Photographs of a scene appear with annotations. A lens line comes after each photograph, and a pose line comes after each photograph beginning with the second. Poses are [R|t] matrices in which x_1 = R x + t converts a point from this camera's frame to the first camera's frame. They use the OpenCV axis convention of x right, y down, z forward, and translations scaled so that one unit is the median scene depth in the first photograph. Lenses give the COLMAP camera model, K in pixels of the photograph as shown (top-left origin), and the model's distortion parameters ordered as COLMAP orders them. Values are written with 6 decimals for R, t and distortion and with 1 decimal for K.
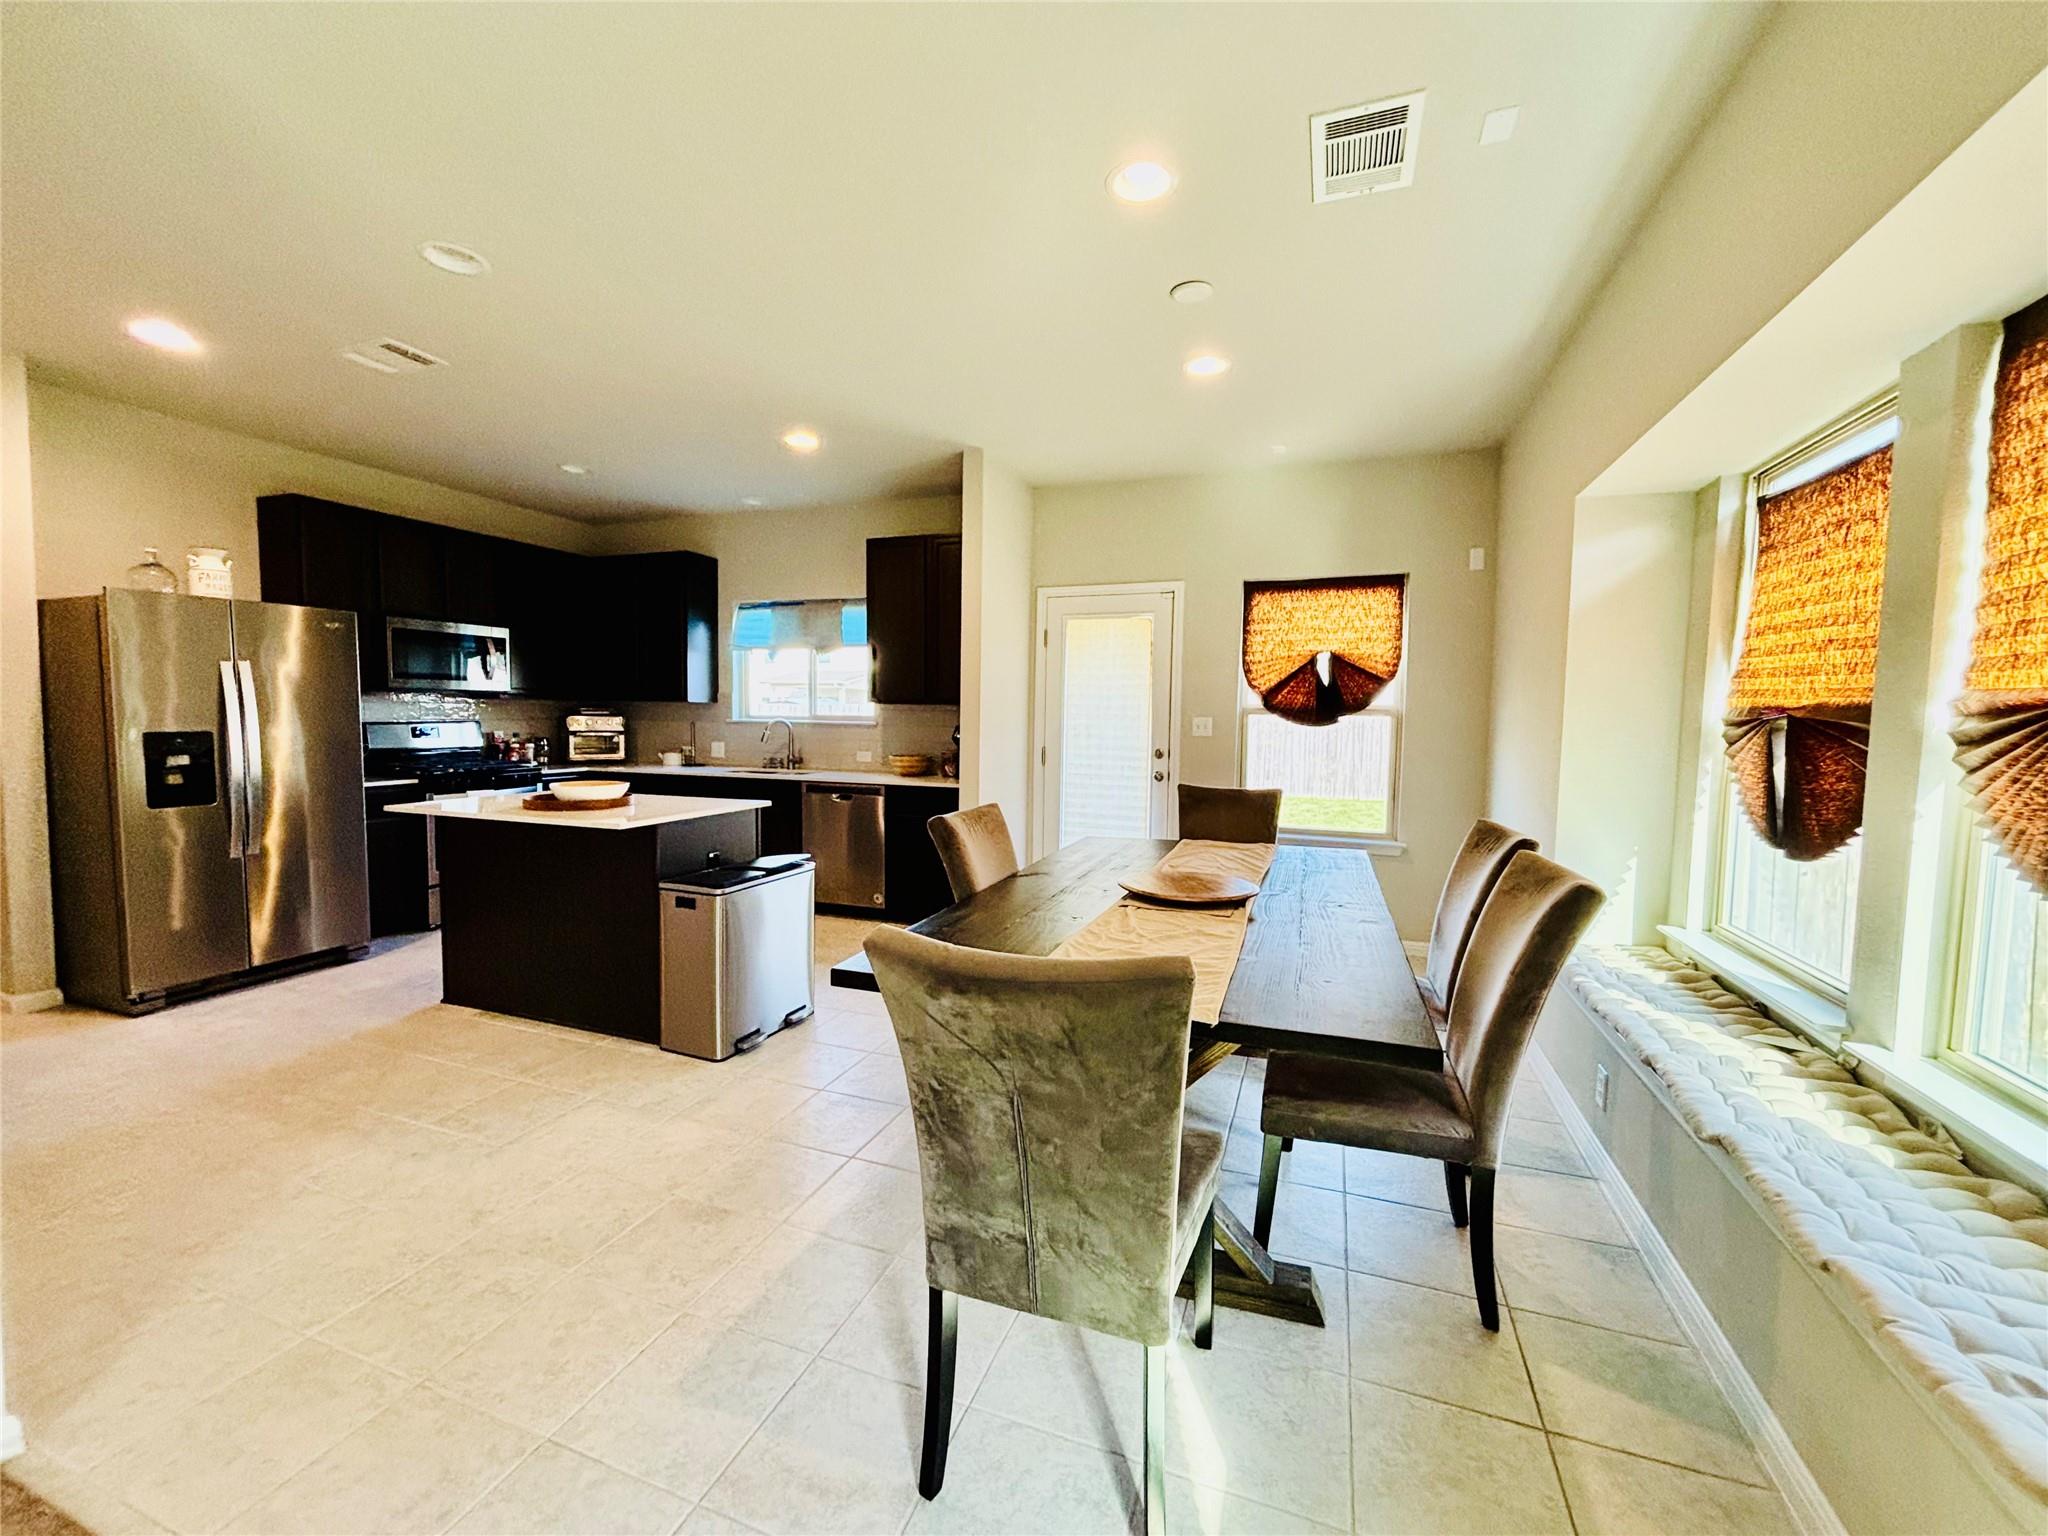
lens RADIAL K [[822.0, 0, 1024.0], [0, 822.0, 768.0], [0, 0, 1]] dist [-0.000399, 0.000038]
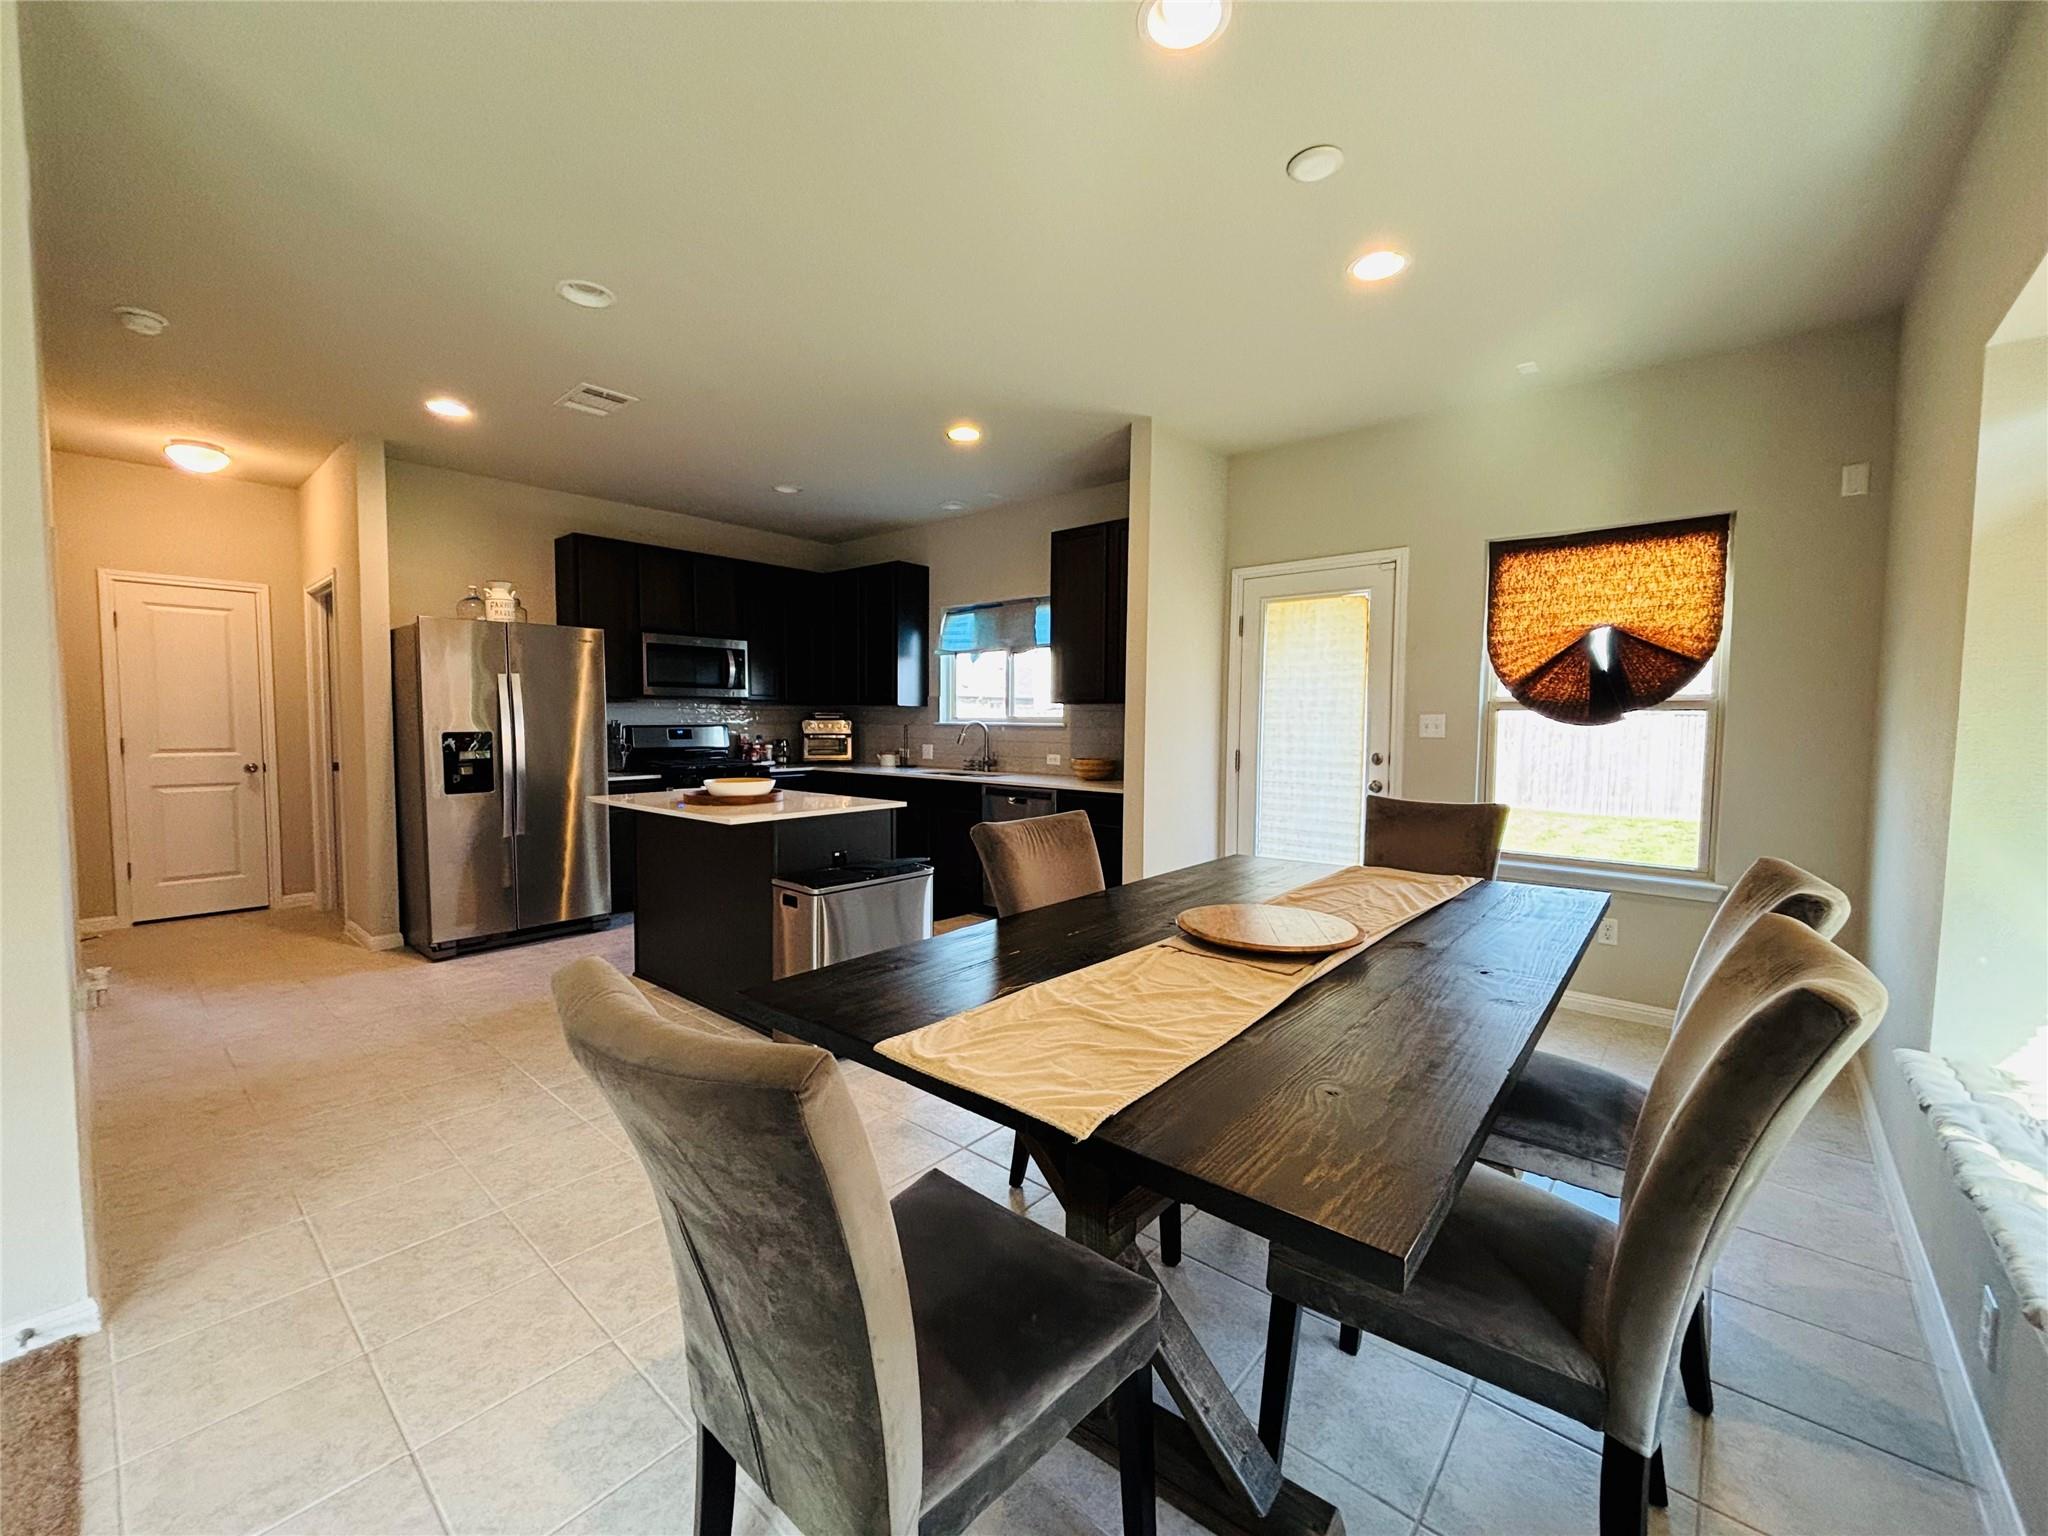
lens RADIAL K [[824.1, 0, 1026.3], [0, 824.1, 763.7], [0, 0, 1]] dist [-0.002396, 0.000424]
pose [[0.937142, 0.011908, -0.348744, 0.126850], [-0.016821, 0.999797, -0.011063, 0.002381], [0.348542, 0.016234, 0.937153, 0.100772]]
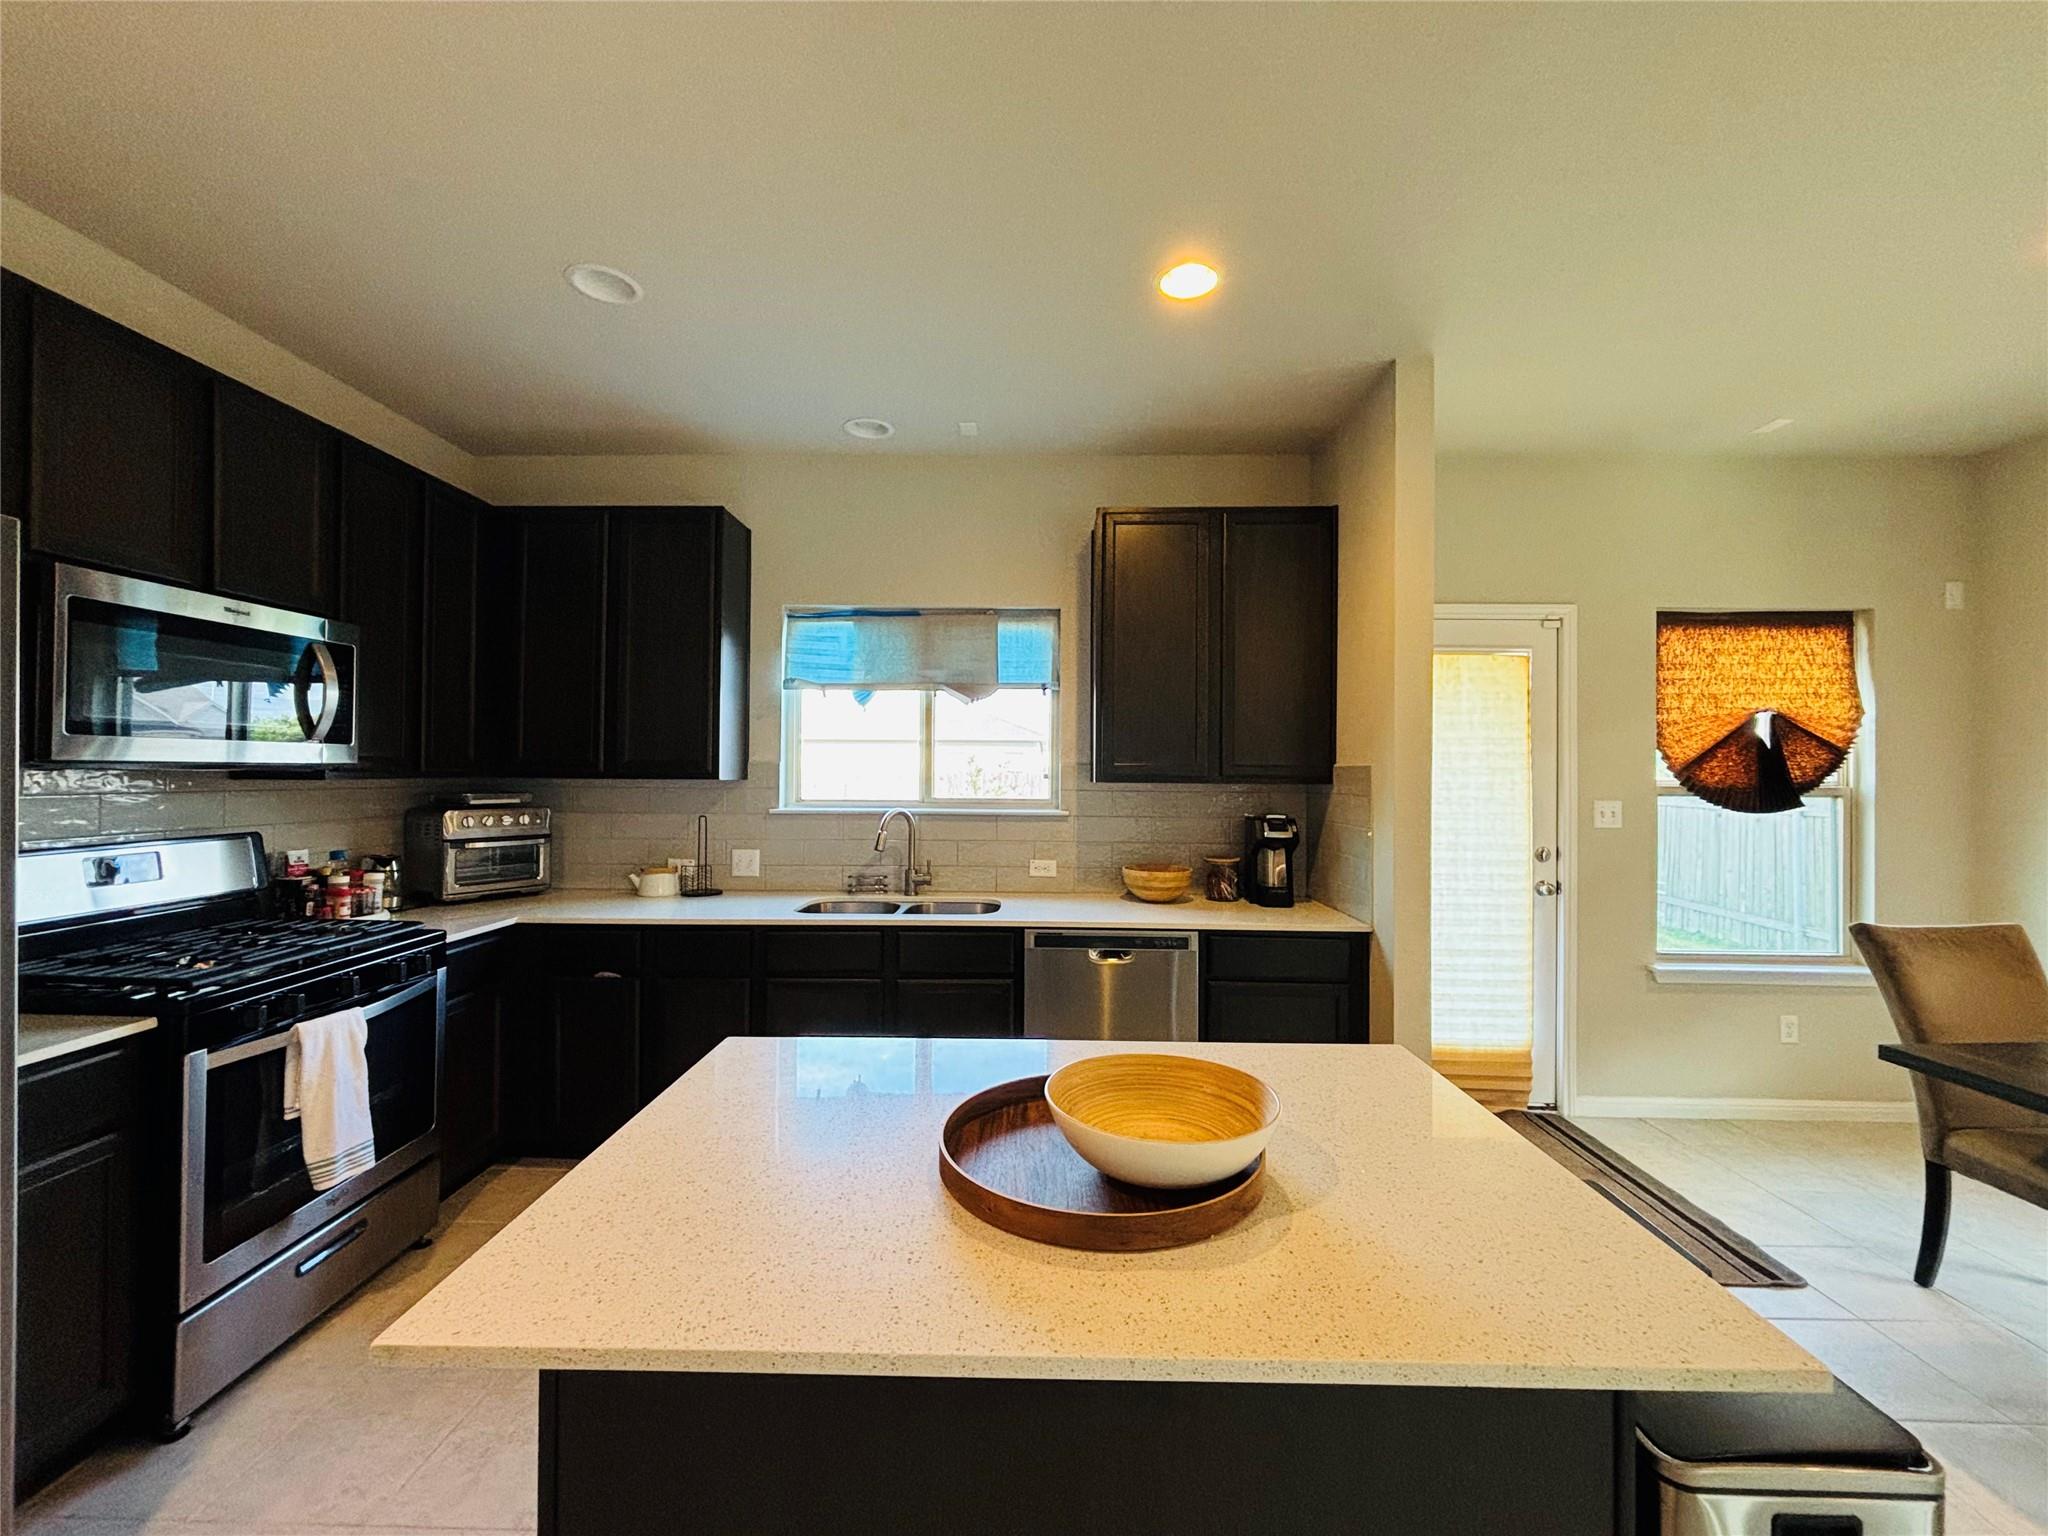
lens RADIAL K [[824.1, 0, 1026.3], [0, 824.1, 763.7], [0, 0, 1]] dist [-0.002396, 0.000424]
pose [[0.944511, -0.003282, 0.328464, -0.472617], [0.026061, 0.997547, -0.064970, -0.060820], [-0.327445, 0.069925, 0.942279, 0.503104]]
